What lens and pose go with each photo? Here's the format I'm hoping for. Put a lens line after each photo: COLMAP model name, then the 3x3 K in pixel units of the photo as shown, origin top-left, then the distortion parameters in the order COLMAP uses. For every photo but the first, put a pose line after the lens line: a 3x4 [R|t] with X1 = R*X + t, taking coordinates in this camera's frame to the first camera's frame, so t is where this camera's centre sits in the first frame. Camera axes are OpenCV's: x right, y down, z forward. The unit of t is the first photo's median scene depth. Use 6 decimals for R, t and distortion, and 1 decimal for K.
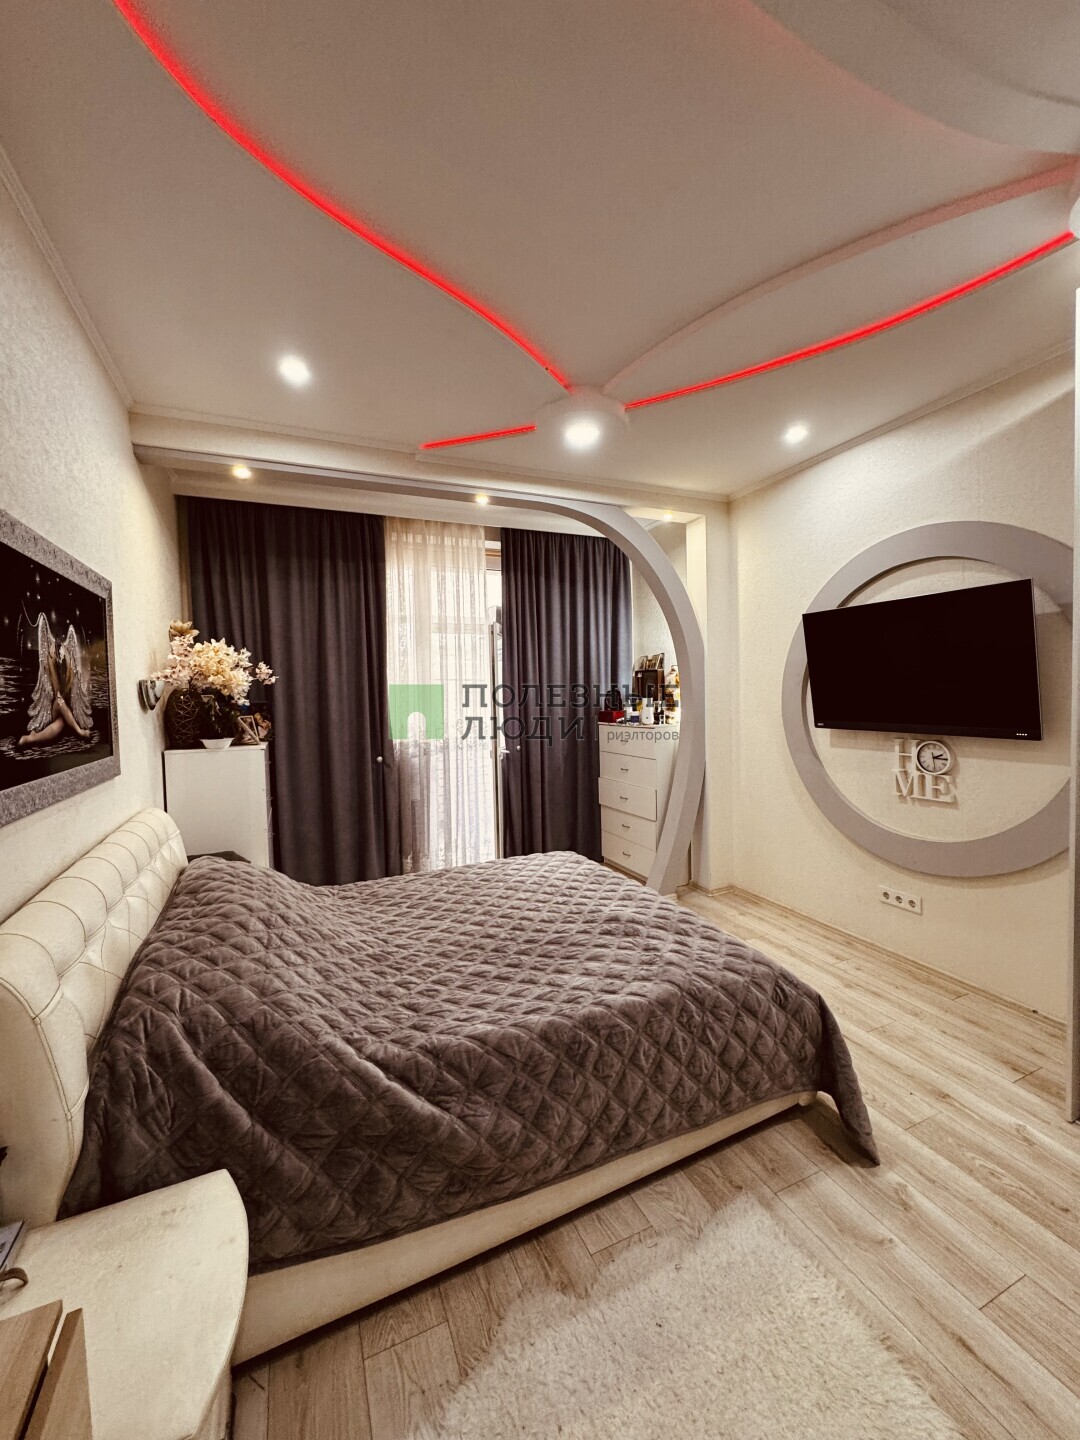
lens RADIAL K [[575.8, 0, 541.0], [0, 575.8, 714.7], [0, 0, 1]] dist [-0.003608, 0.001093]
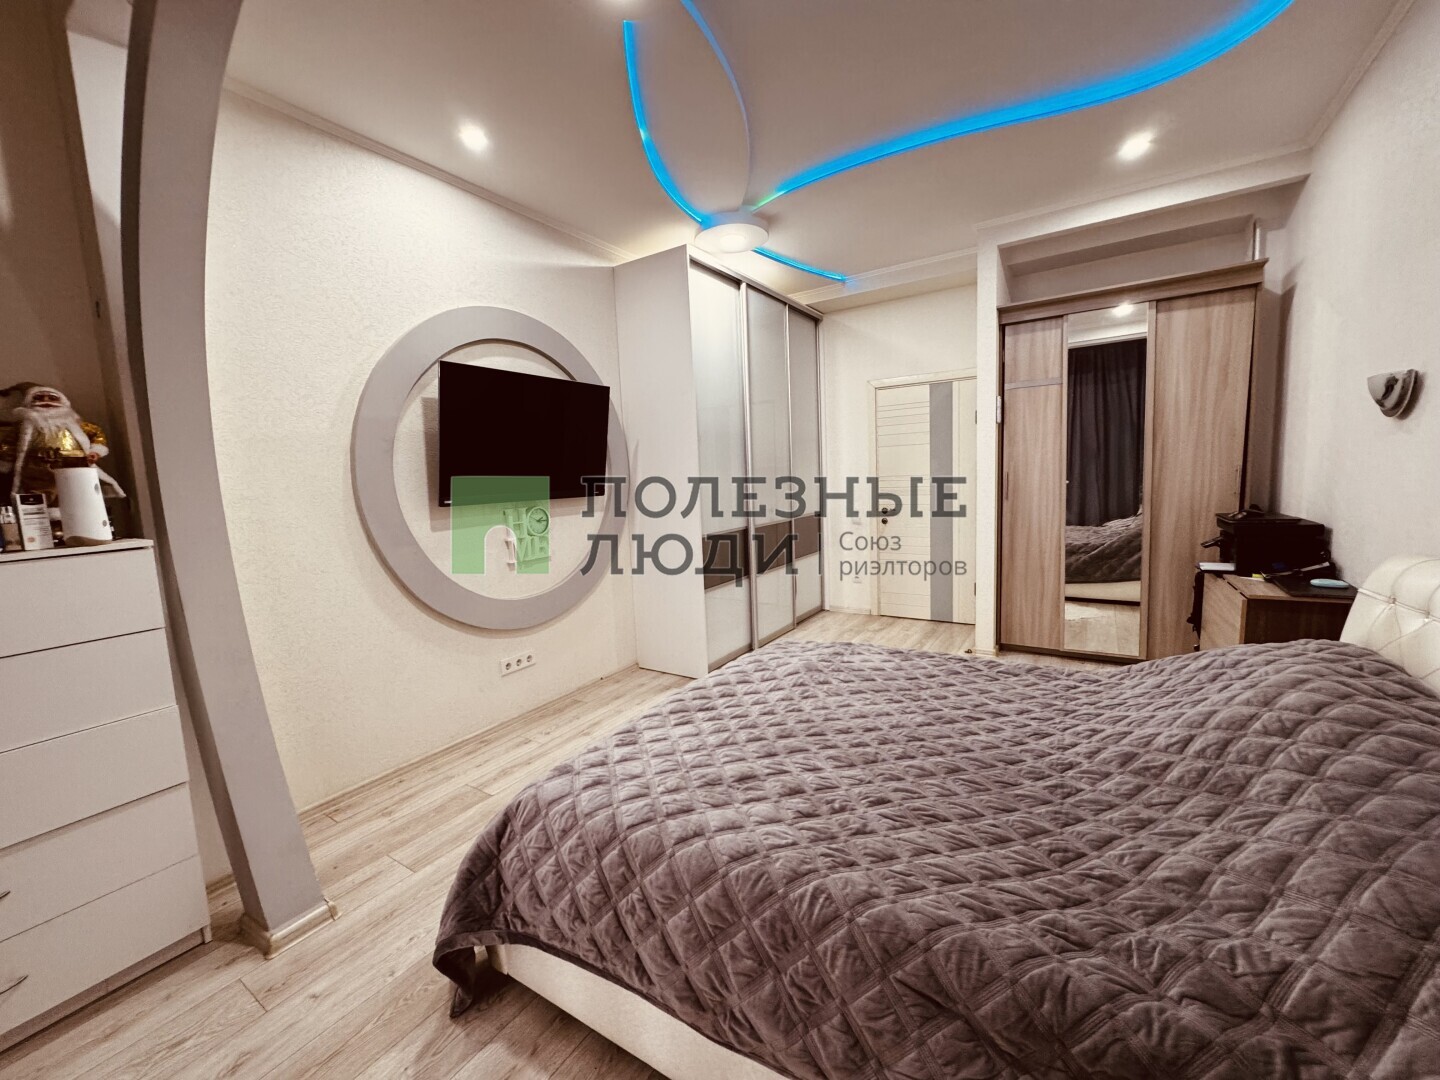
lens RADIAL K [[575.8, 0, 720.8], [0, 575.8, 533.5], [0, 0, 1]] dist [-0.003608, 0.001093]
pose [[-0.551030, -0.037163, 0.833657, -0.631778], [0.090357, 0.990477, 0.103878, 0.017091], [-0.829579, 0.132567, -0.542425, 1.733673]]
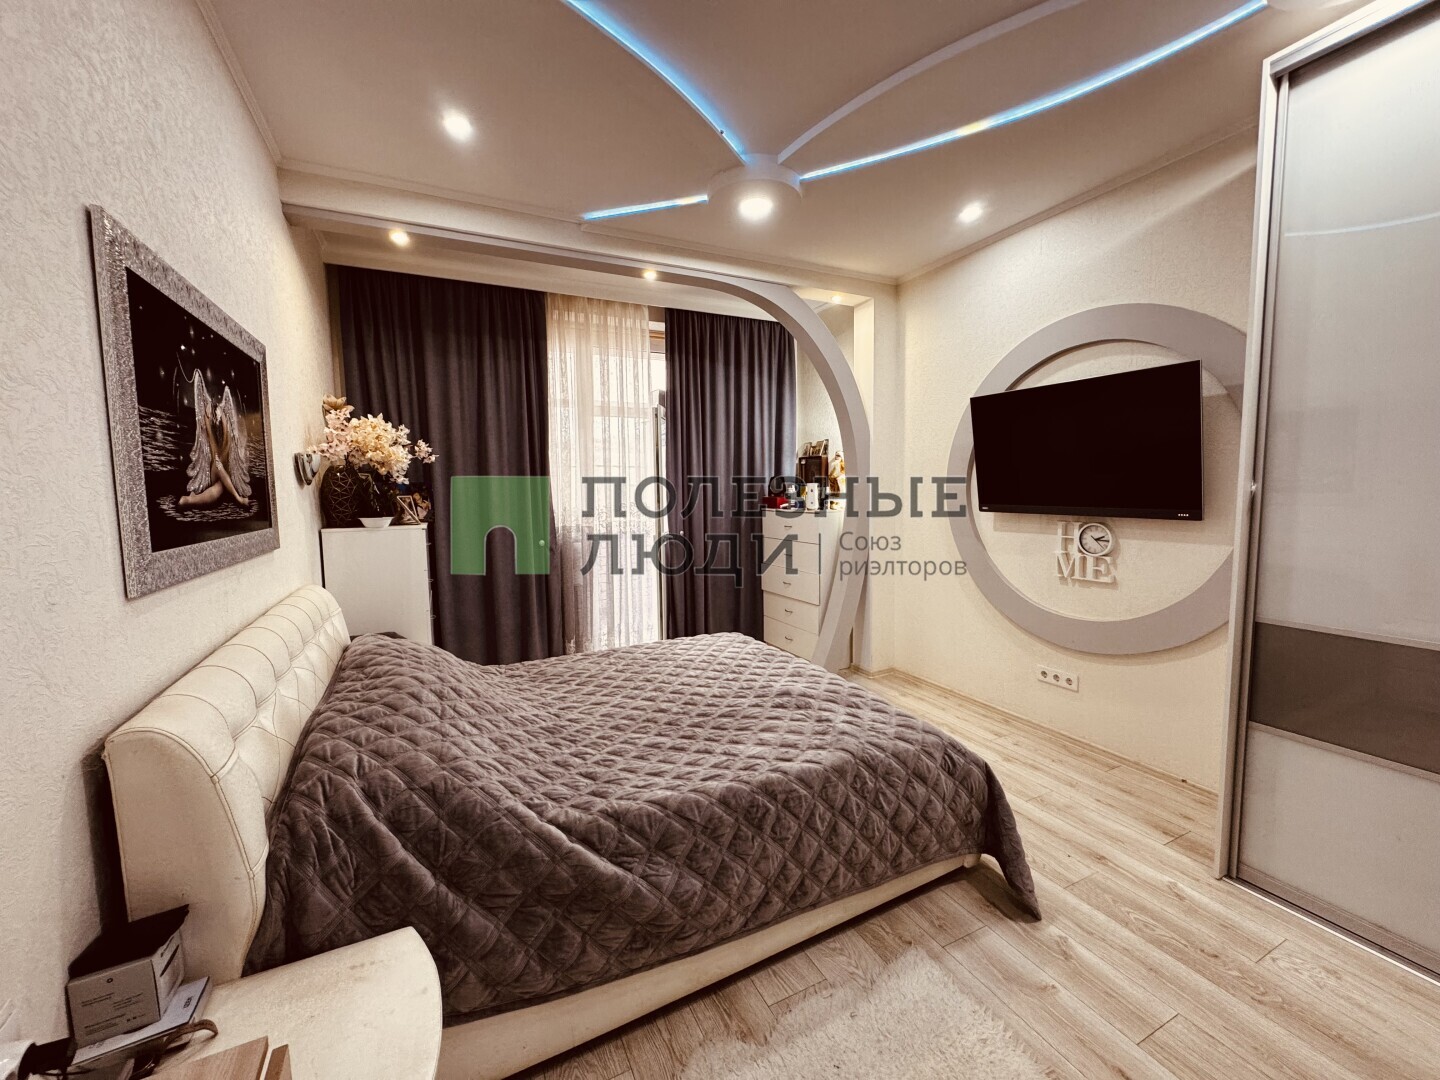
lens RADIAL K [[575.8, 0, 716.8], [0, 575.8, 534.7], [0, 0, 1]] dist [-0.003608, 0.001093]
pose [[0.999268, 0.007301, 0.037542, -0.036376], [-0.008926, 0.999022, 0.043304, 0.036916], [-0.037189, -0.043607, 0.998356, 0.008179]]
